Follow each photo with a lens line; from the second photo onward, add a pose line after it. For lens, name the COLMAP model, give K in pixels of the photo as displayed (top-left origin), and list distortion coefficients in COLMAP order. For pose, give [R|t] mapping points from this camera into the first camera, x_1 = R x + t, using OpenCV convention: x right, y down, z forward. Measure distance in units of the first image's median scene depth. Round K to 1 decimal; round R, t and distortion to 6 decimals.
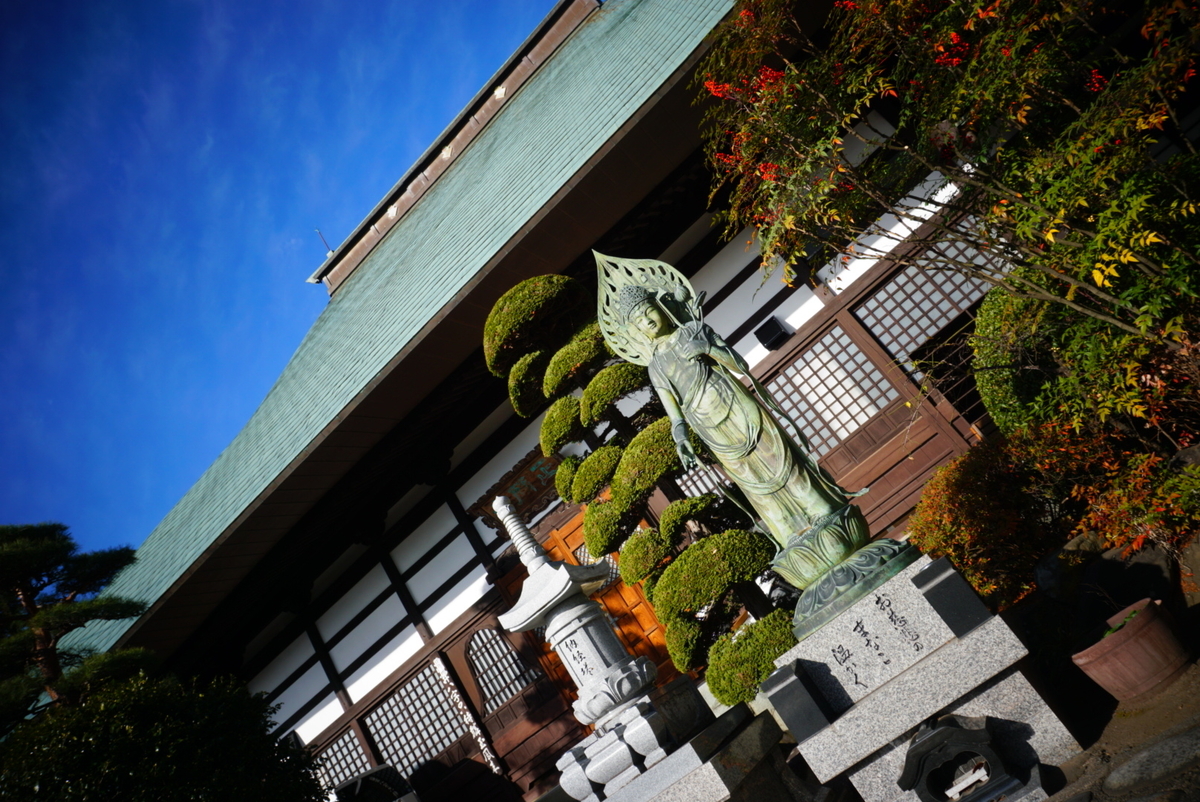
lens RADIAL K [[800.8, 0, 594.5], [0, 800.8, 400.0], [0, 0, 1]] dist [-0.054112, 0.030845]
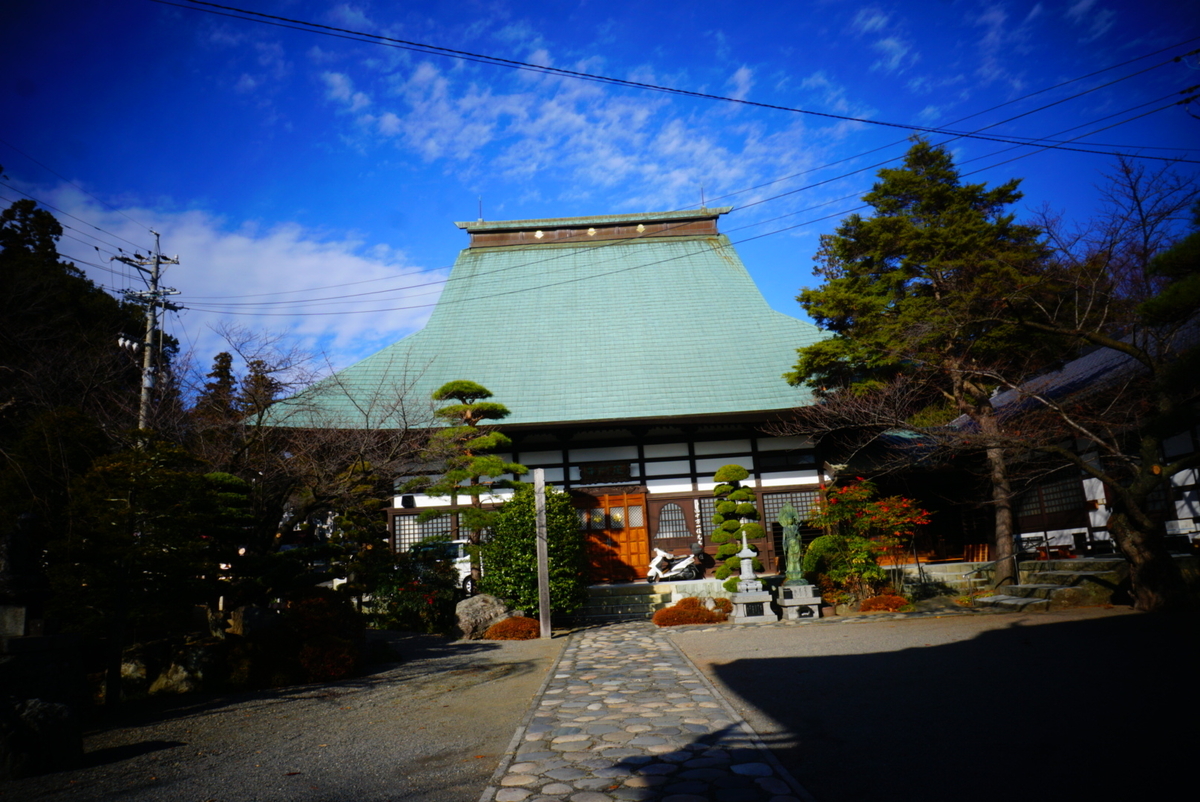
lens RADIAL K [[800.8, 0, 594.5], [0, 800.8, 400.0], [0, 0, 1]] dist [-0.054112, 0.030845]
pose [[0.749924, 0.576903, 0.323723, -1.084415], [-0.591417, 0.803930, -0.062623, 0.124598], [-0.296378, -0.144493, 0.944077, -1.219705]]
